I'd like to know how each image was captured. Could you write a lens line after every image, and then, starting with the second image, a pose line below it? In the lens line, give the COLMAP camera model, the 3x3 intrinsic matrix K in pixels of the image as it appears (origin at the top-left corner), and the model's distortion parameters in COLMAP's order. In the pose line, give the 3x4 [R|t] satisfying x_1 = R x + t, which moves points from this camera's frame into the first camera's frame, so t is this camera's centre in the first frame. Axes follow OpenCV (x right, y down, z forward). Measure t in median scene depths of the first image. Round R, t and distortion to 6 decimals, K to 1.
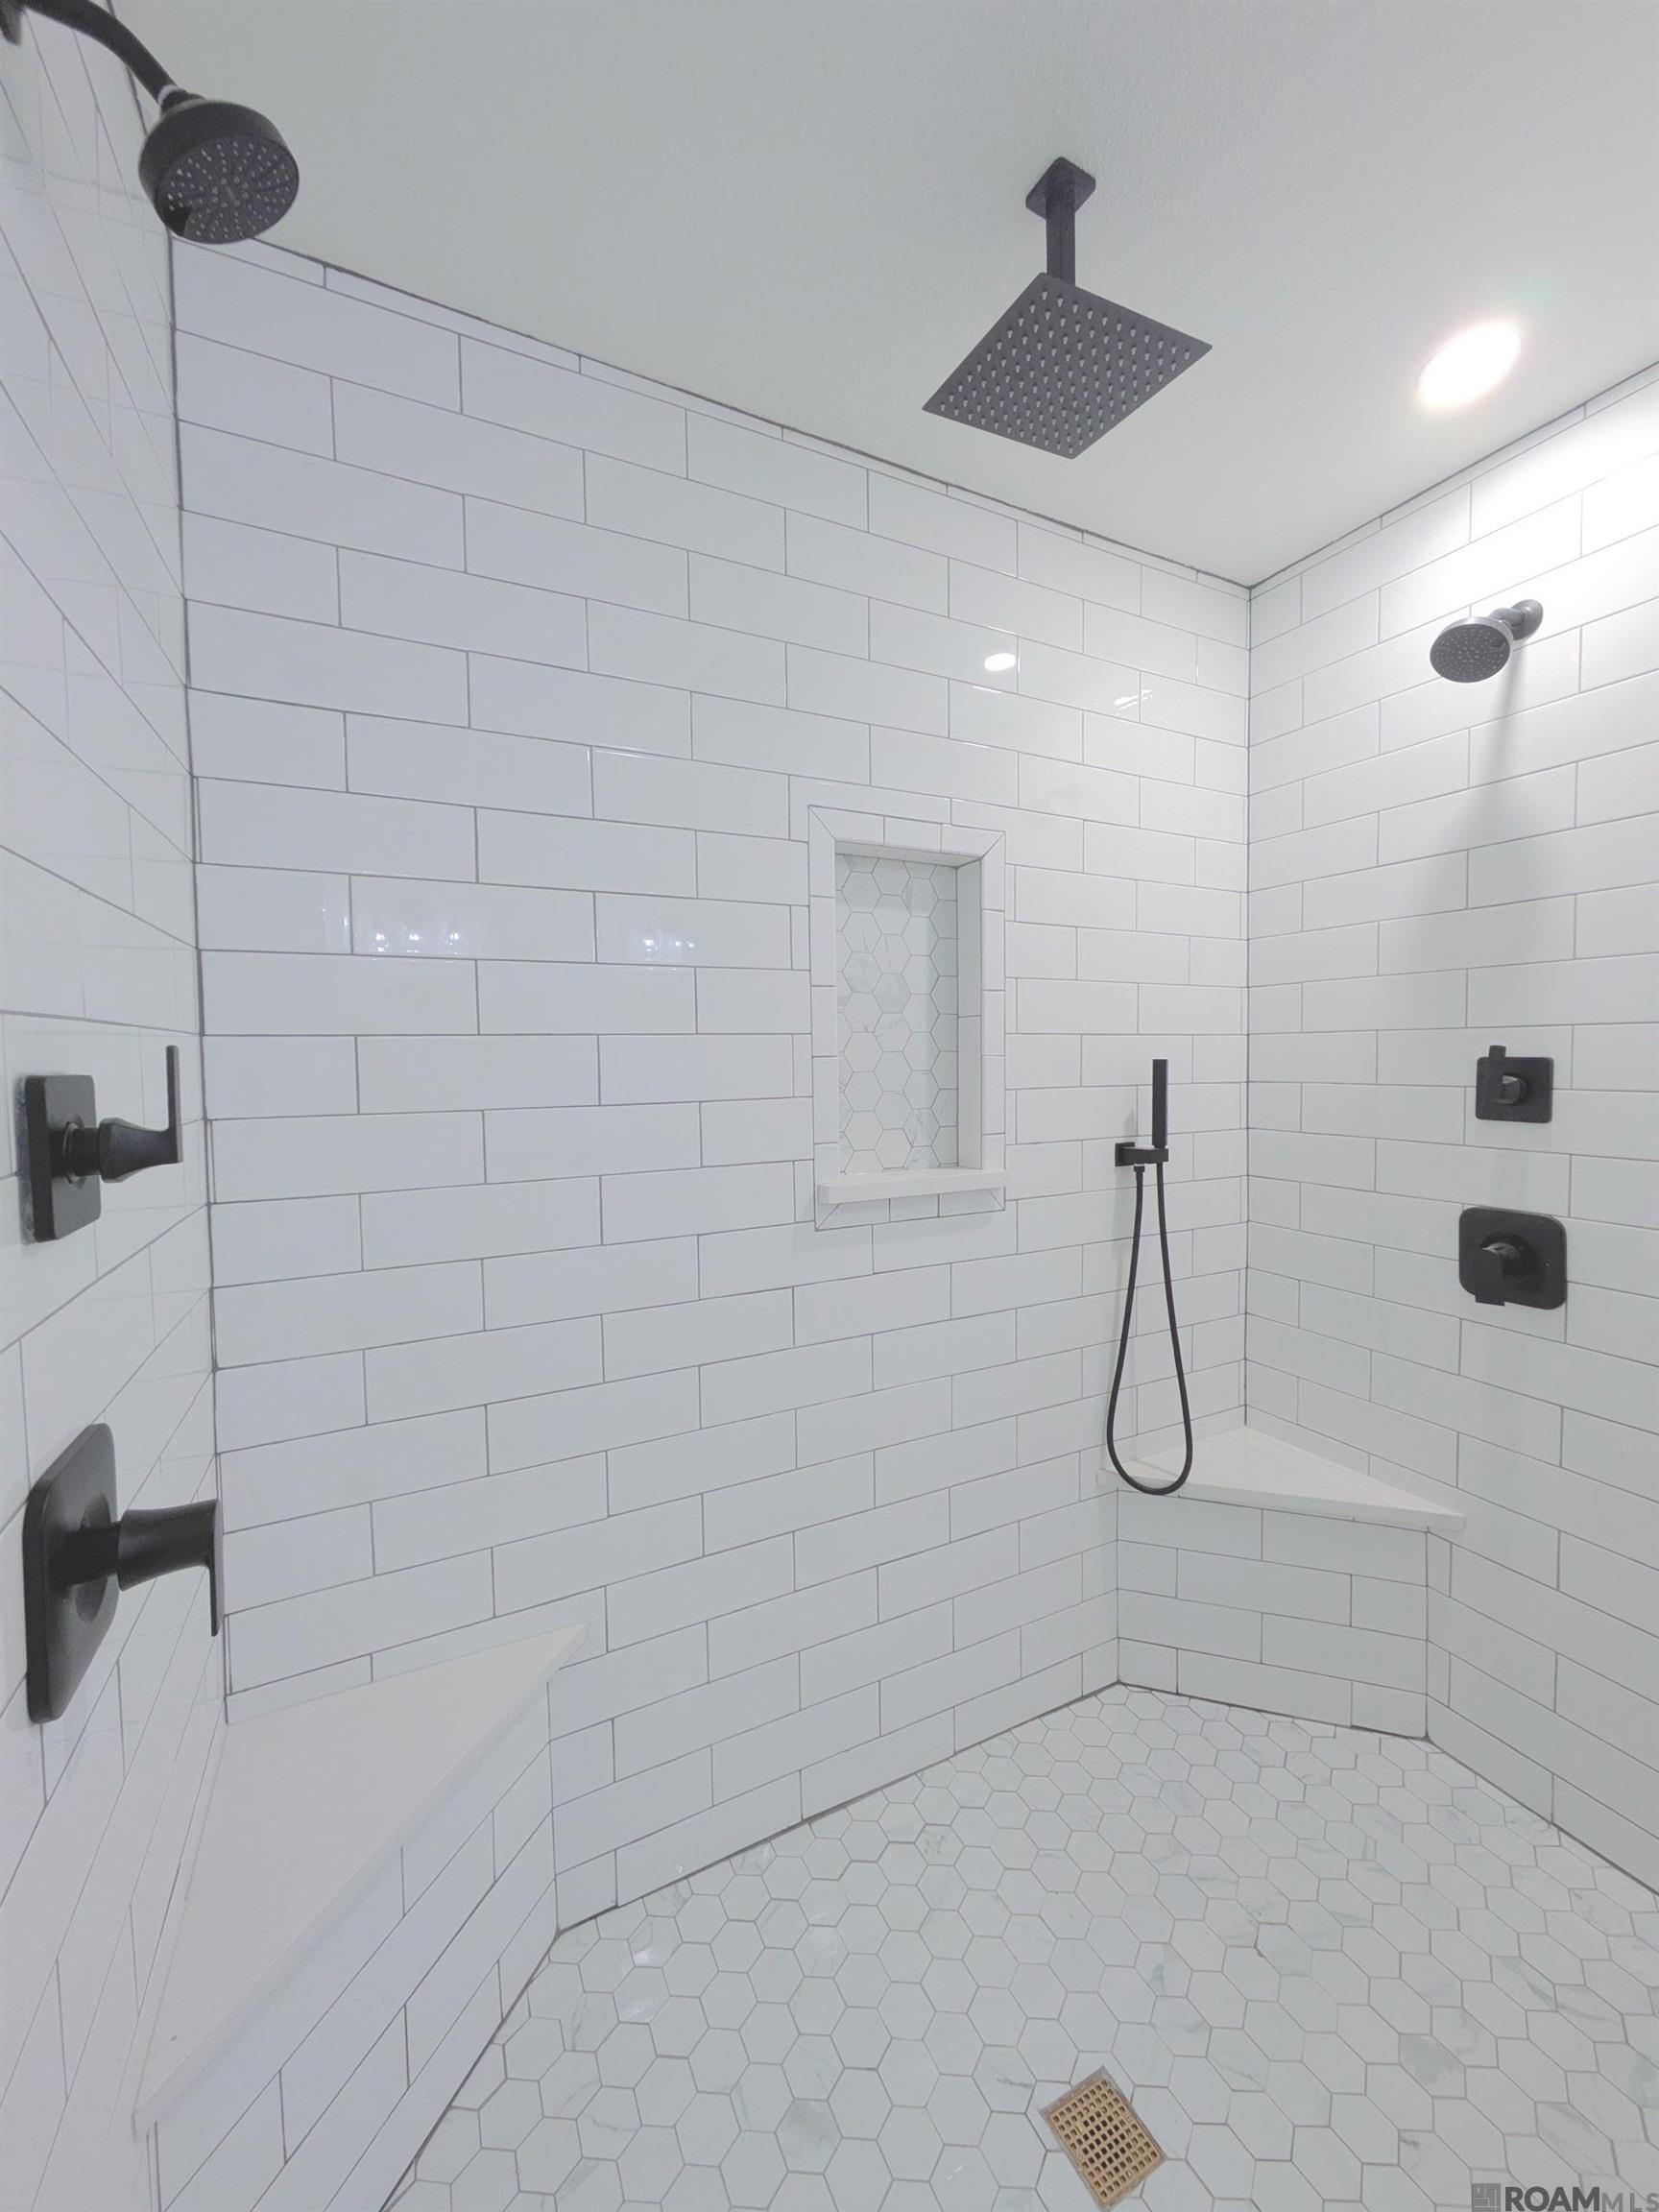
lens RADIAL K [[875.4, 0, 837.5], [0, 875.4, 1105.2], [0, 0, 1]] dist [-0.001303, 0.001852]
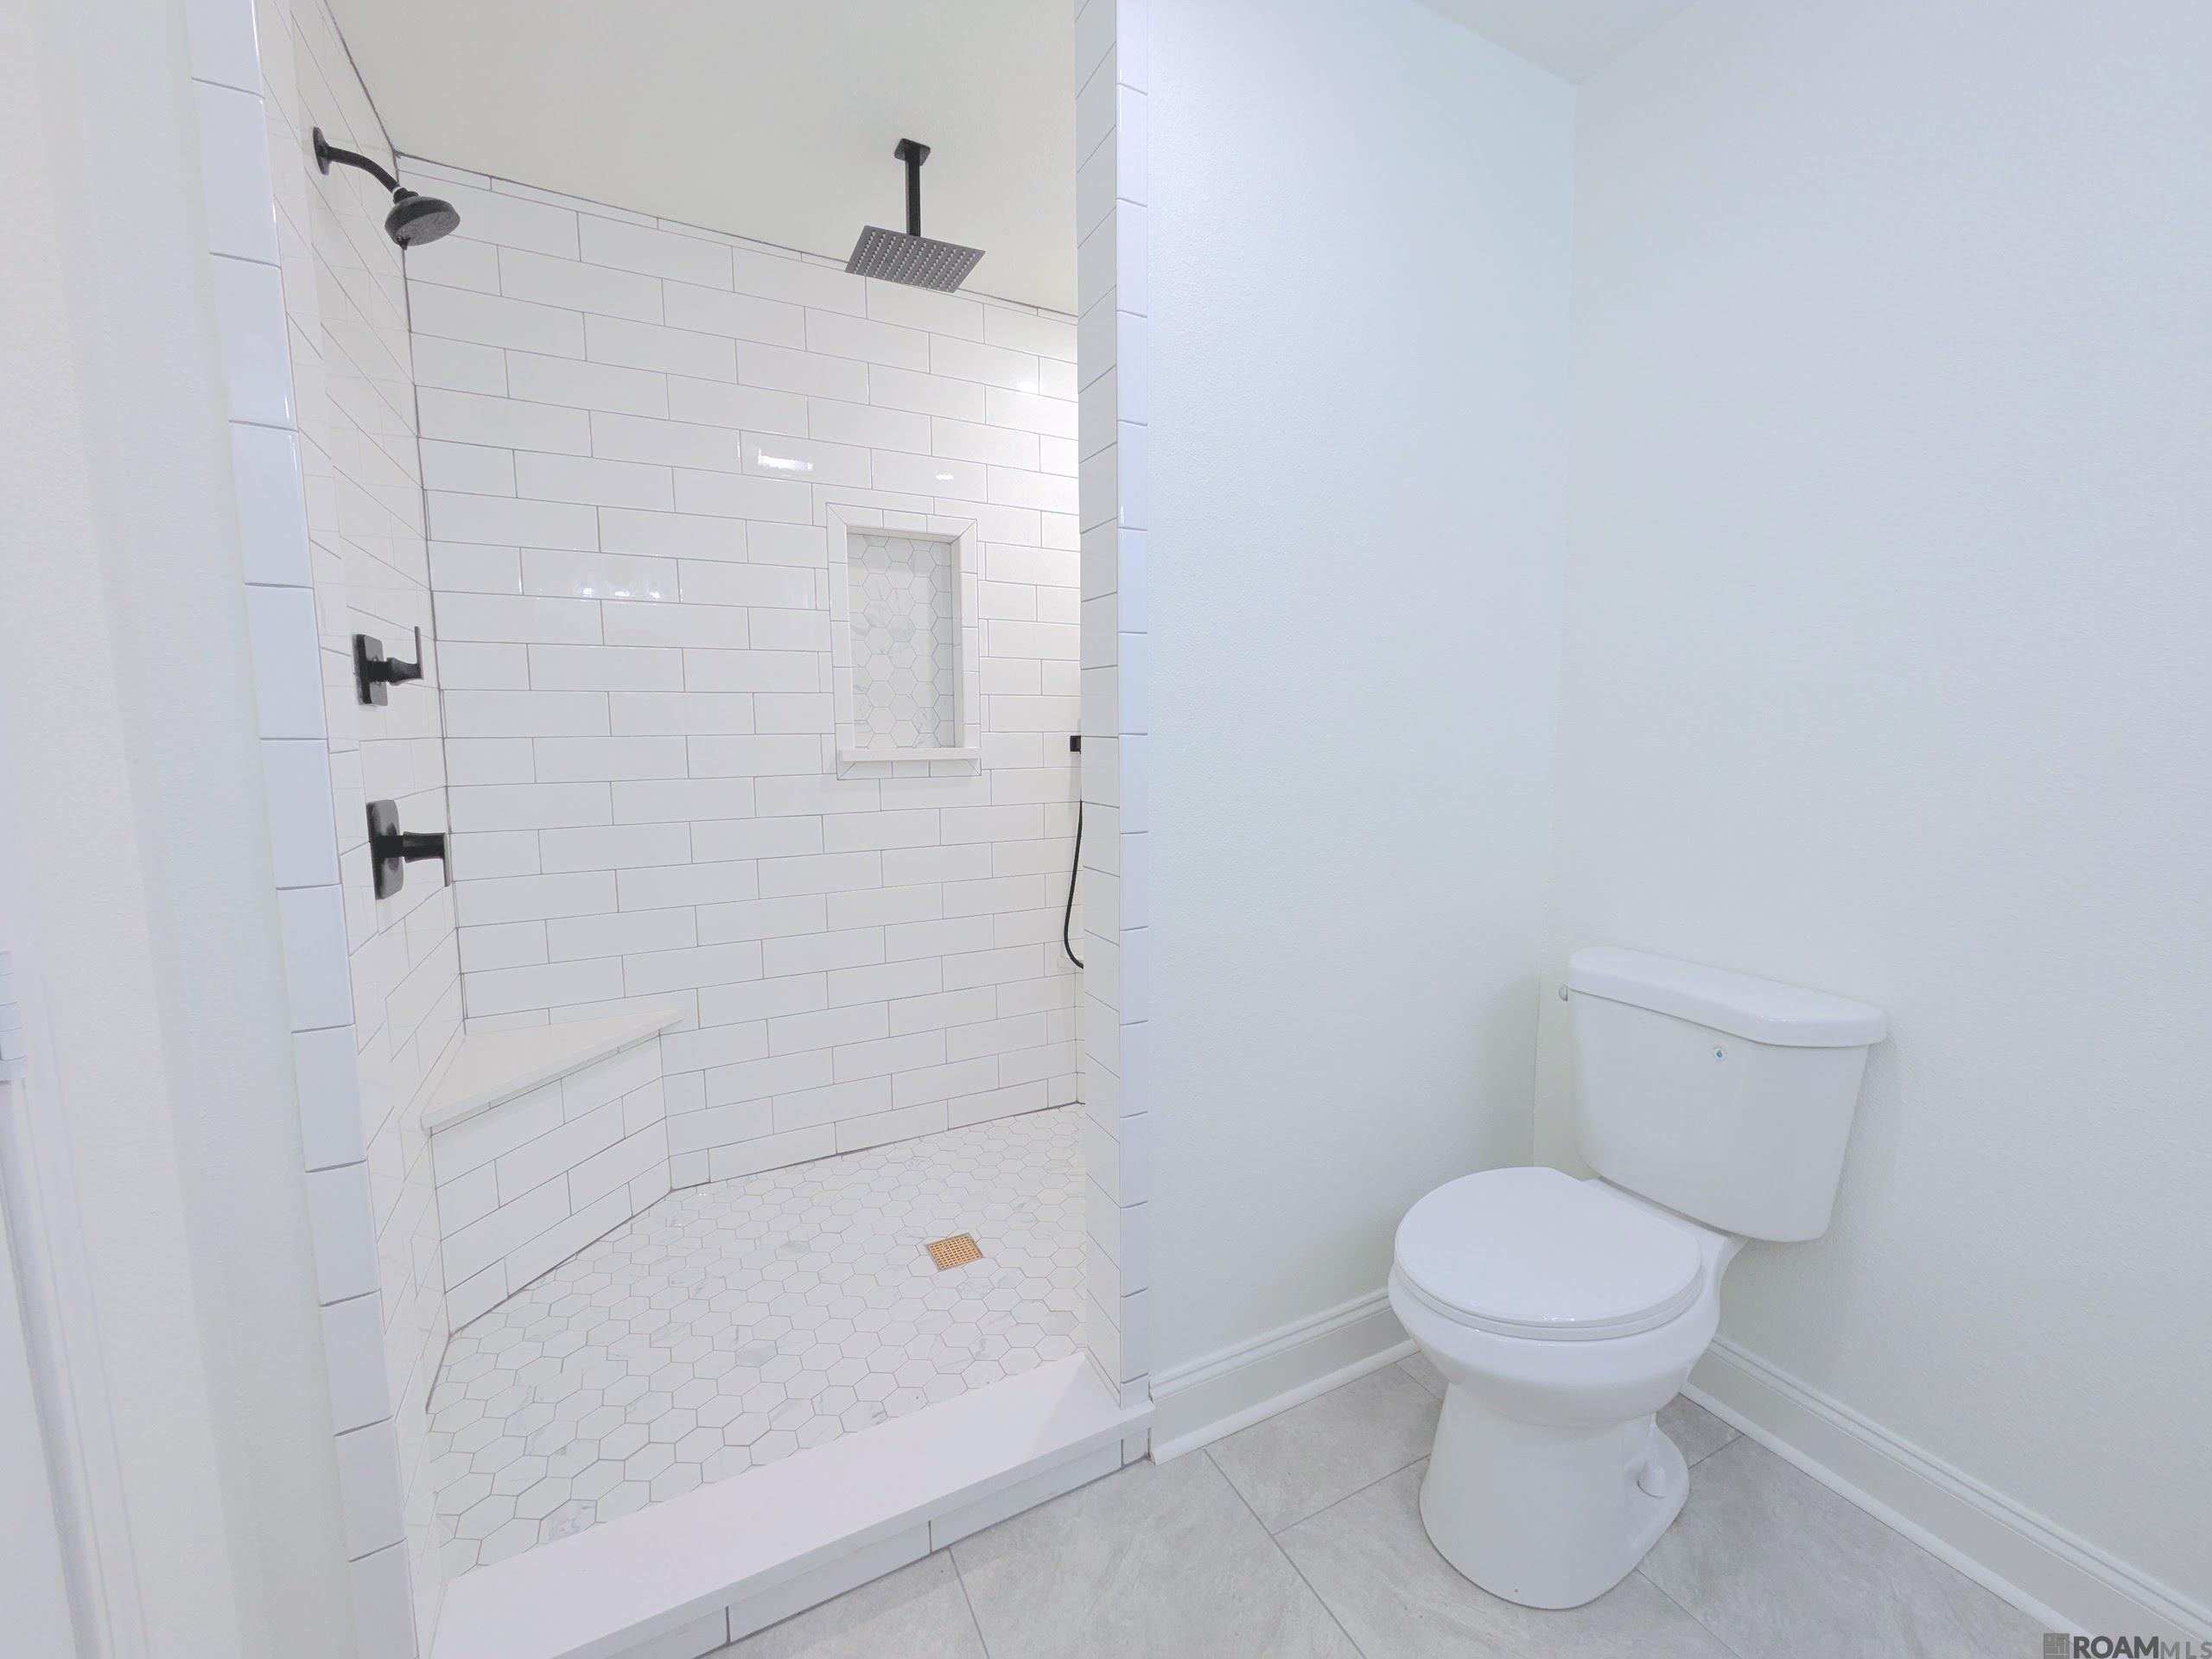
lens RADIAL K [[875.4, 0, 1102.5], [0, 875.4, 827.9], [0, 0, 1]] dist [-0.001303, 0.001852]
pose [[0.999926, 0.006606, 0.010212, 0.434216], [-0.007210, 0.998156, 0.060263, 0.132371], [-0.009795, -0.060332, 0.998130, -0.572437]]
